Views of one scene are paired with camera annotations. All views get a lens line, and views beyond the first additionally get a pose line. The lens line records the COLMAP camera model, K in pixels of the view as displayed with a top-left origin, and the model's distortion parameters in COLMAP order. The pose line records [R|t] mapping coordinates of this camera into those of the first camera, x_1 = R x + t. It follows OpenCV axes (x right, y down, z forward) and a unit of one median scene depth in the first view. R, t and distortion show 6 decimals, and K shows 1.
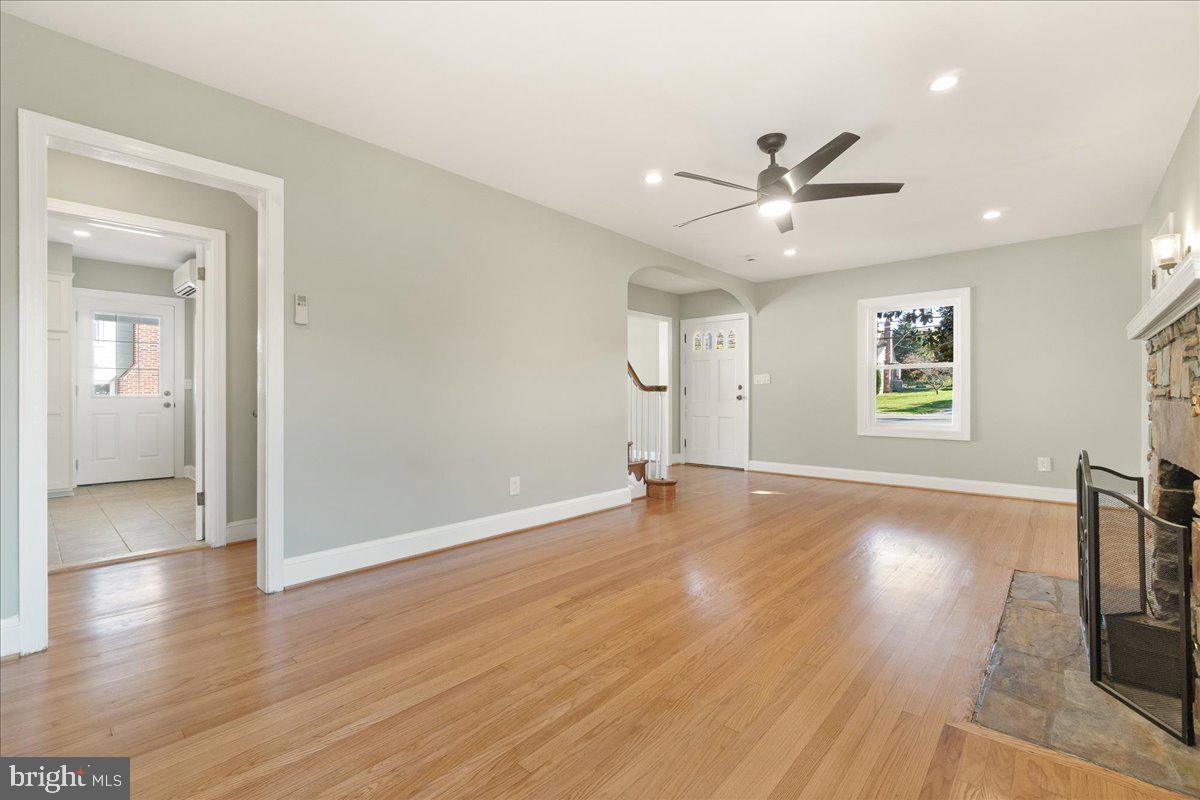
lens RADIAL K [[537.2, 0, 599.1], [0, 537.2, 394.0], [0, 0, 1]] dist [-0.000943, -0.000203]
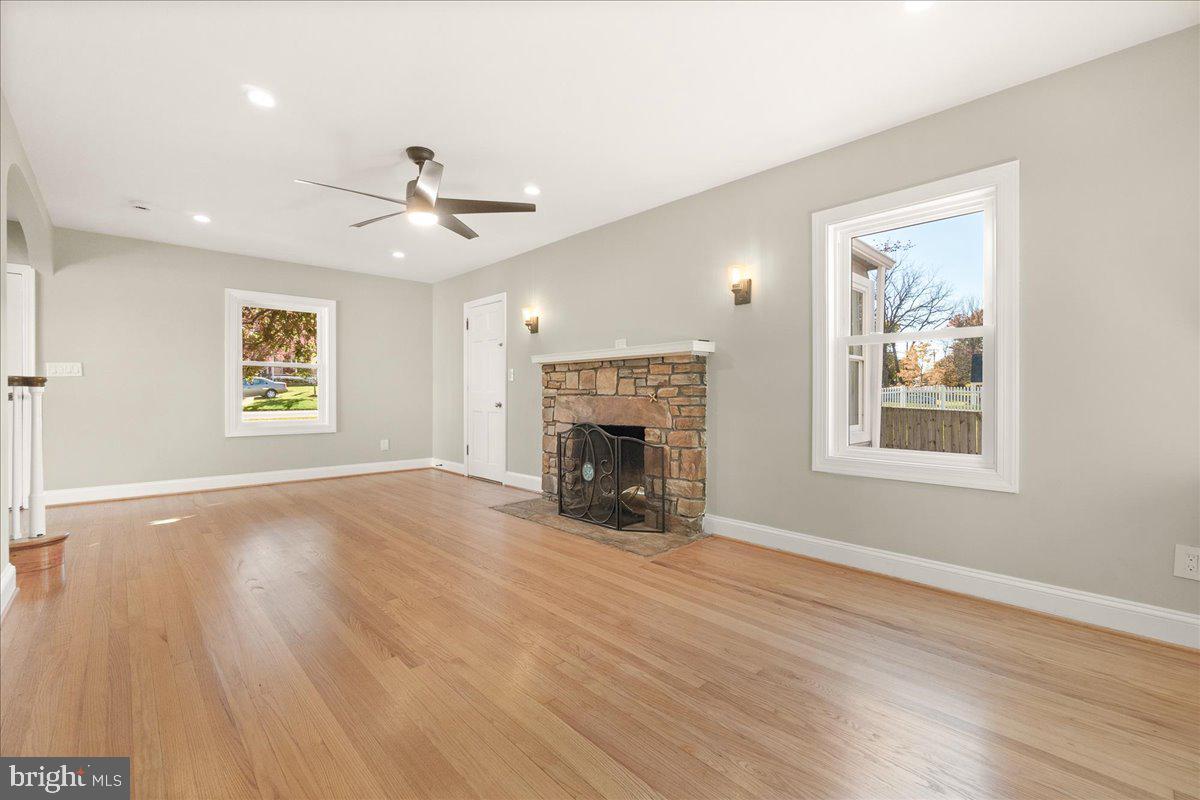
lens RADIAL K [[537.2, 0, 599.1], [0, 537.2, 394.0], [0, 0, 1]] dist [-0.000943, -0.000203]
pose [[0.050703, -0.003159, 0.998709, -0.815713], [-0.000858, 0.999994, 0.003207, -0.000812], [-0.998713, -0.001019, 0.050700, 0.673752]]
